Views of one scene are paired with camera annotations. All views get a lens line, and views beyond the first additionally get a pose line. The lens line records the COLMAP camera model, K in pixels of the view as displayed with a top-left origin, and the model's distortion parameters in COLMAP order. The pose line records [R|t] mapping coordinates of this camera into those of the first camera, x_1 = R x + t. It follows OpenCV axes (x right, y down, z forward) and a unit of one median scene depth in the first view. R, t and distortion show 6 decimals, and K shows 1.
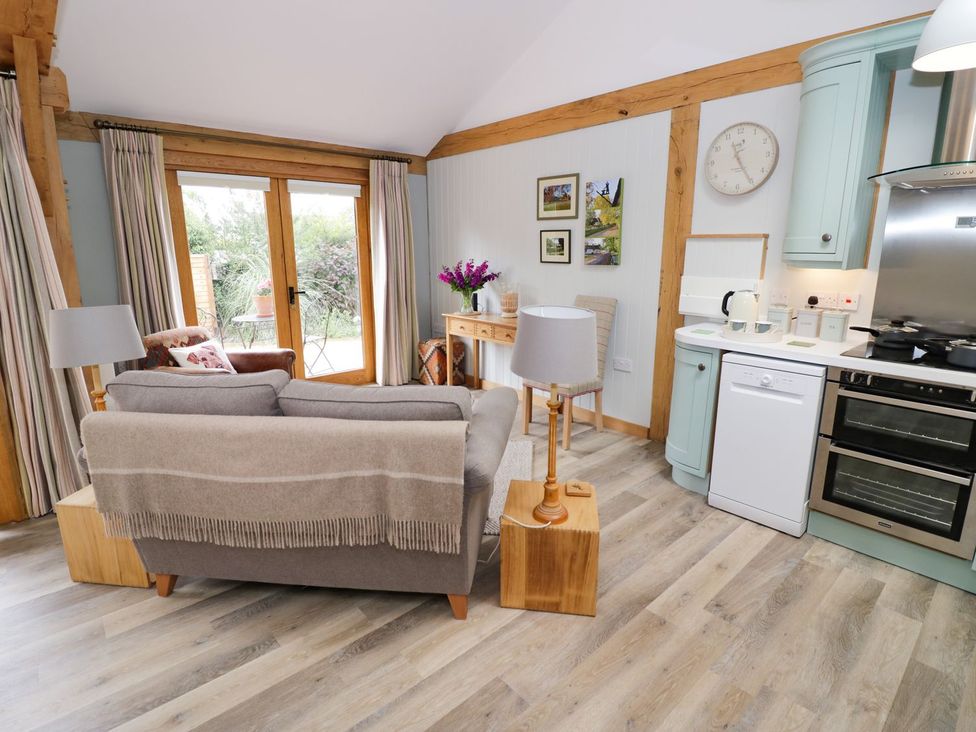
lens RADIAL K [[509.6, 0, 485.3], [0, 509.6, 359.2], [0, 0, 1]] dist [-0.004950, -0.009261]
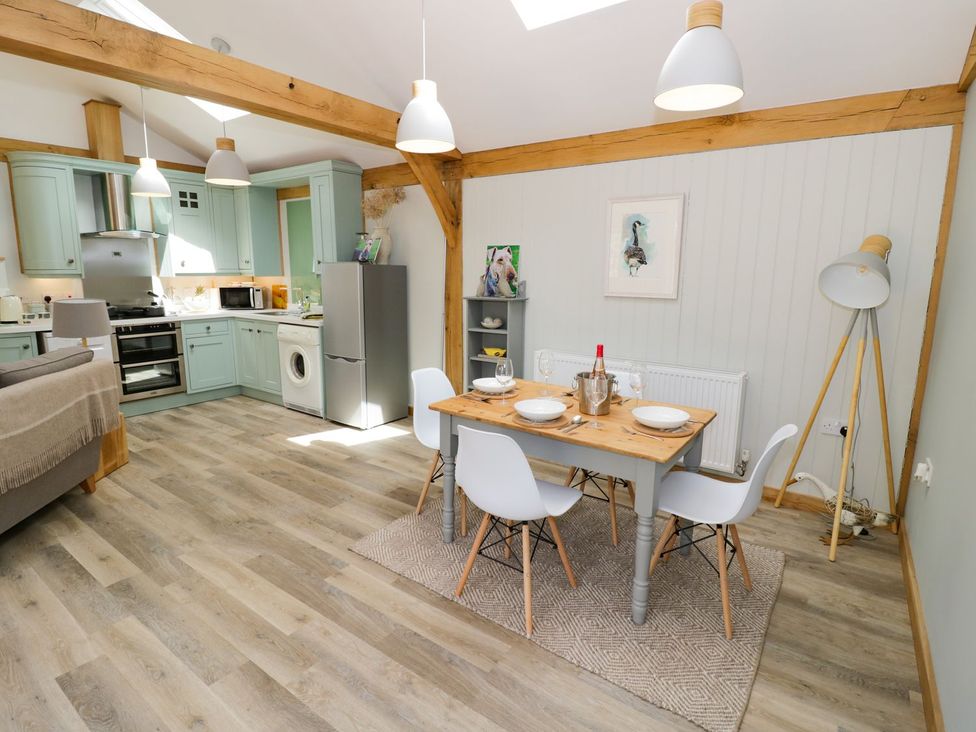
lens RADIAL K [[509.6, 0, 488.1], [0, 509.6, 356.6], [0, 0, 1]] dist [-0.004950, -0.009261]
pose [[-0.225680, -0.166200, 0.959920, -1.250370], [0.203781, 0.955488, 0.213342, 0.005232], [-0.952650, 0.243761, -0.181766, -0.010690]]
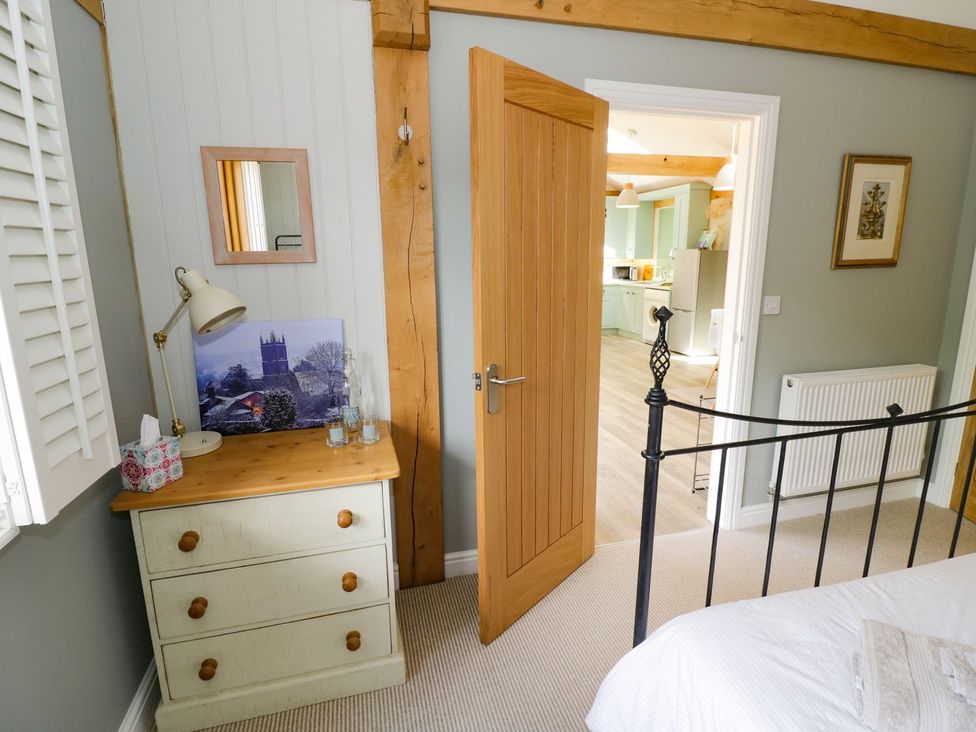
lens RADIAL K [[509.6, 0, 483.9], [0, 509.6, 365.6], [0, 0, 1]] dist [-0.004950, -0.009261]
pose [[0.453759, -0.195608, 0.869391, -2.294096], [0.205516, 0.972282, 0.111493, 0.039312], [-0.867102, 0.128083, 0.481383, -0.191041]]
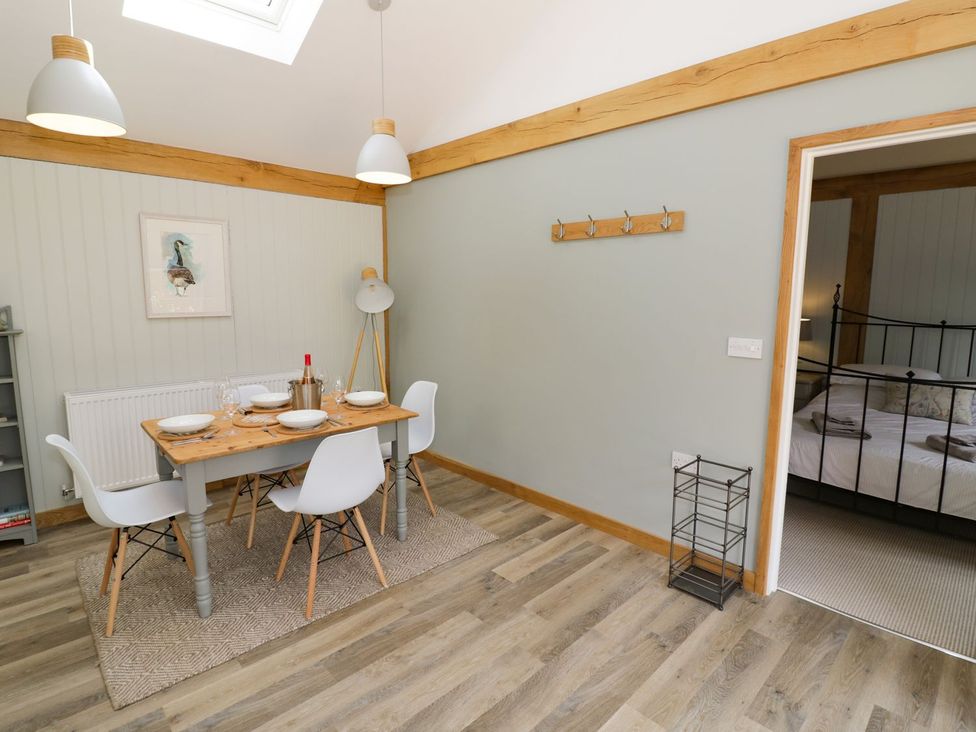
lens RADIAL K [[509.6, 0, 493.6], [0, 509.6, 352.6], [0, 0, 1]] dist [-0.004950, -0.009261]
pose [[-0.998709, 0.002015, -0.050766, -0.800614], [-0.015118, 0.942163, 0.334815, -0.130674], [0.048505, 0.335150, -0.940915, 0.581959]]
